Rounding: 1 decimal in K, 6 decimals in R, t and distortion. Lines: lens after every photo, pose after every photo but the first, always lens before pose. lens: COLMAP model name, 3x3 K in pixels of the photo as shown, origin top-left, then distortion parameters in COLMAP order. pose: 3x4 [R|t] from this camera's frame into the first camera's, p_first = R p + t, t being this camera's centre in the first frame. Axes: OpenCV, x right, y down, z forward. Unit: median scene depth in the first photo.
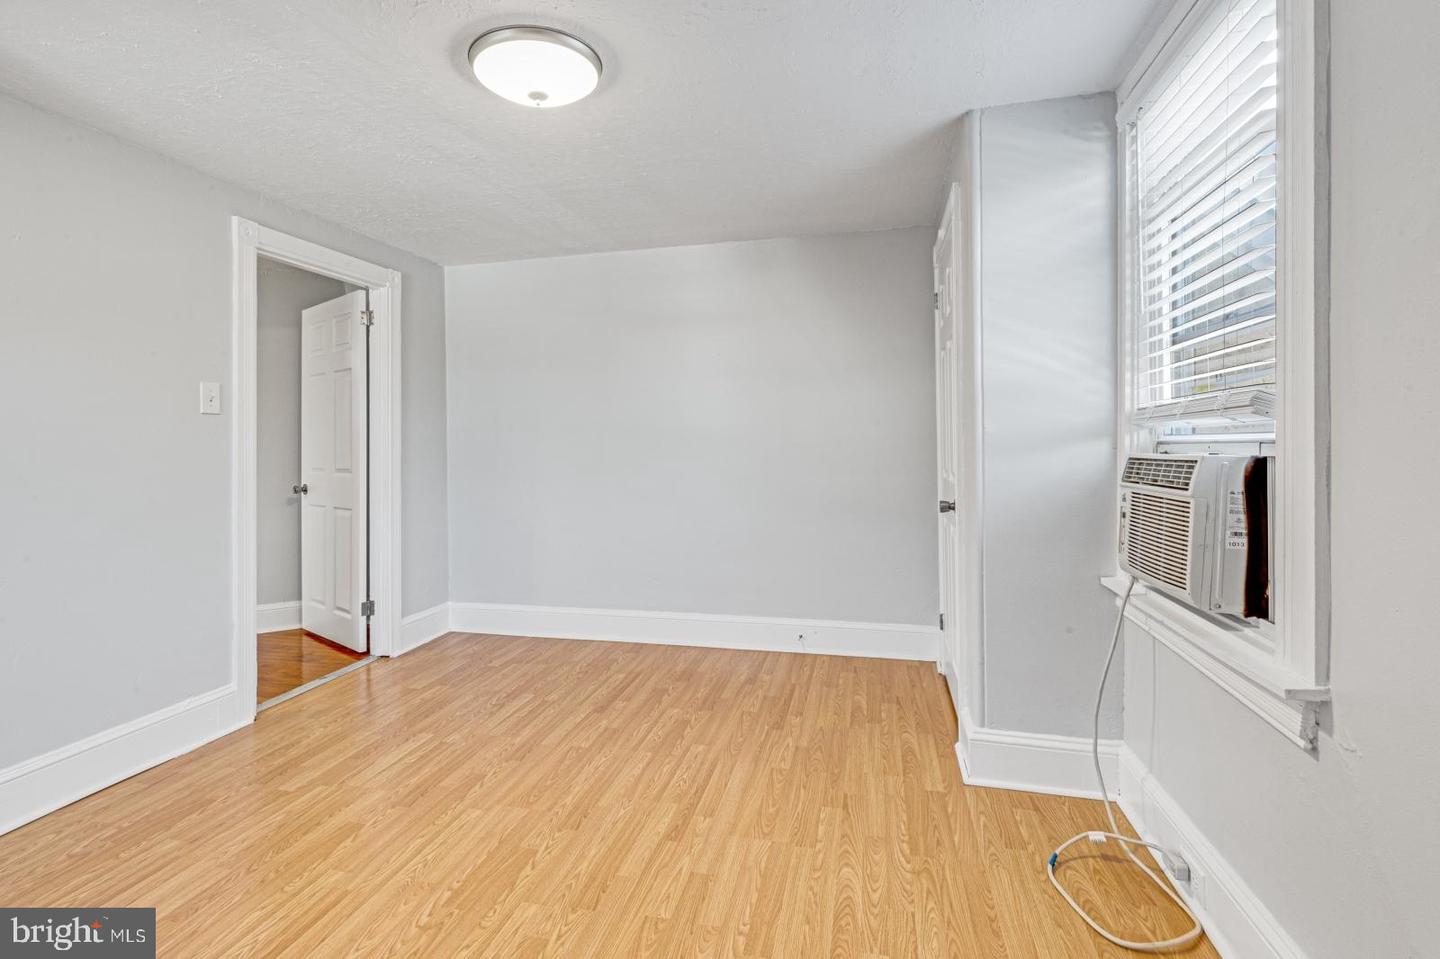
lens RADIAL K [[673.3, 0, 702.6], [0, 673.3, 471.7], [0, 0, 1]] dist [-0.000131, -0.000638]
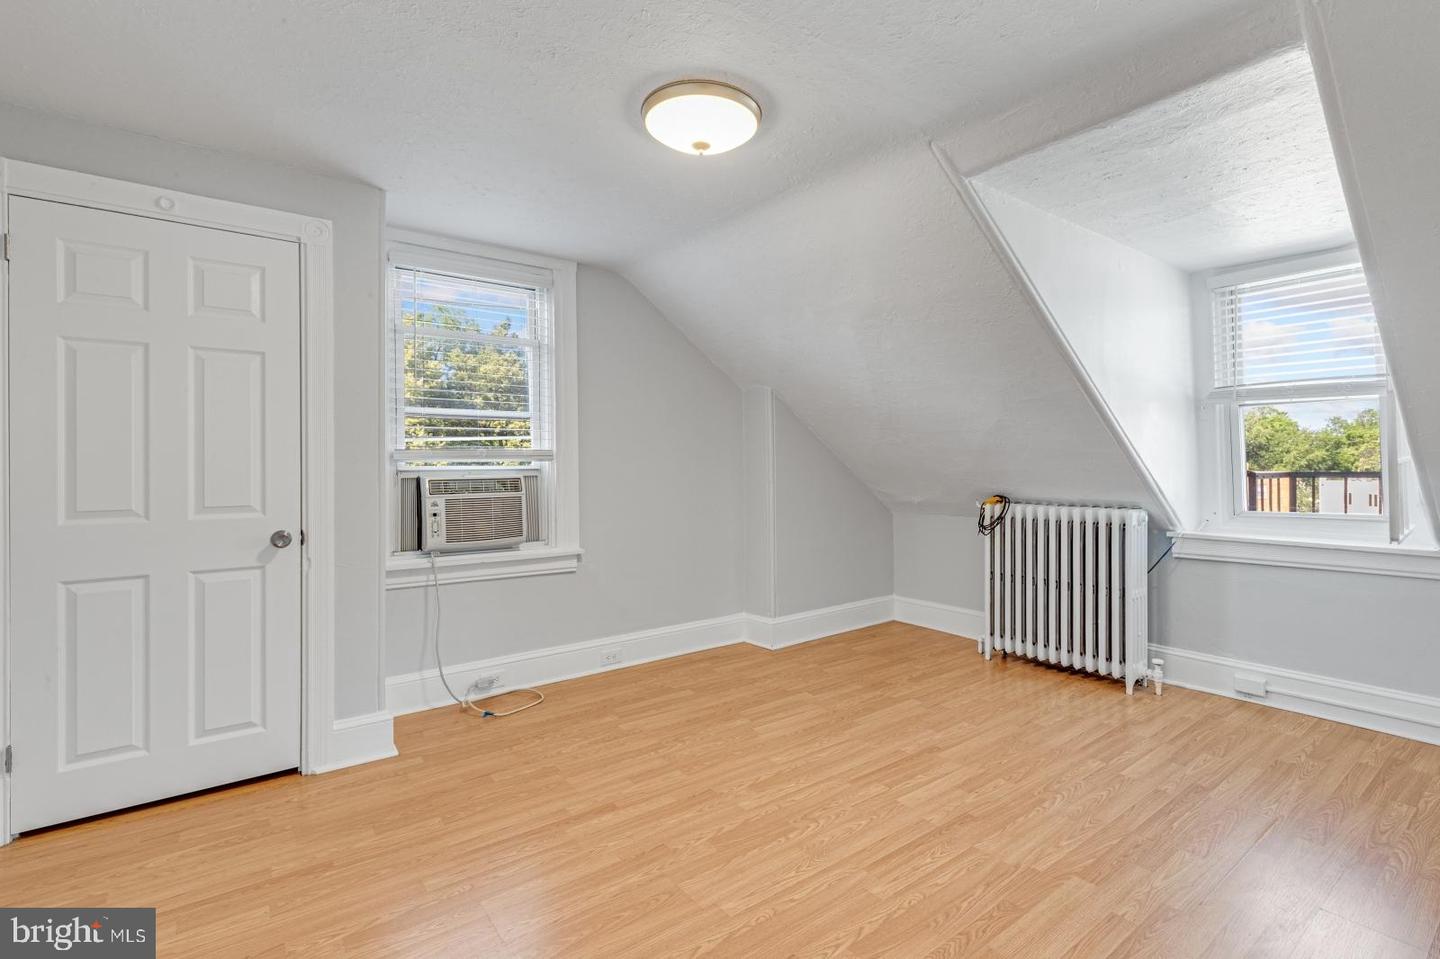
lens RADIAL K [[660.4, 0, 710.1], [0, 660.4, 460.0], [0, 0, 1]] dist [0.004673, -0.001103]
pose [[-0.761788, 0.020364, 0.647506, -0.847457], [0.040183, 0.999067, 0.015854, -0.061318], [-0.646578, 0.038096, -0.761896, 1.589997]]
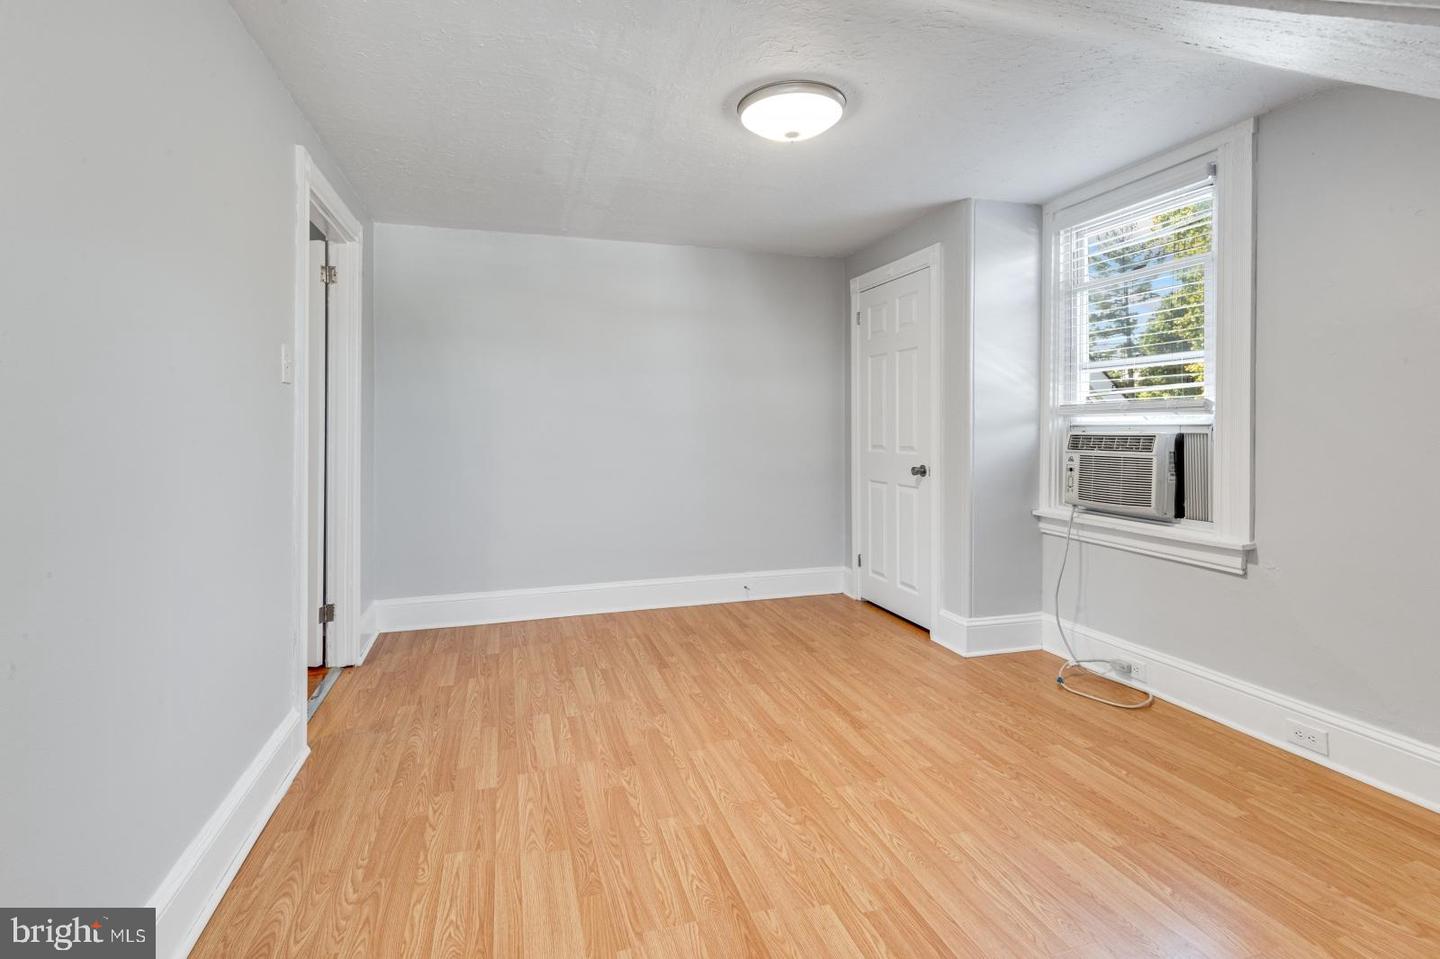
lens RADIAL K [[660.4, 0, 710.1], [0, 660.4, 460.0], [0, 0, 1]] dist [0.004673, -0.001103]
pose [[0.859880, -0.018665, 0.510154, -0.855359], [0.014289, 0.999820, 0.012495, 0.007055], [-0.510296, -0.003455, 0.859992, 0.047440]]
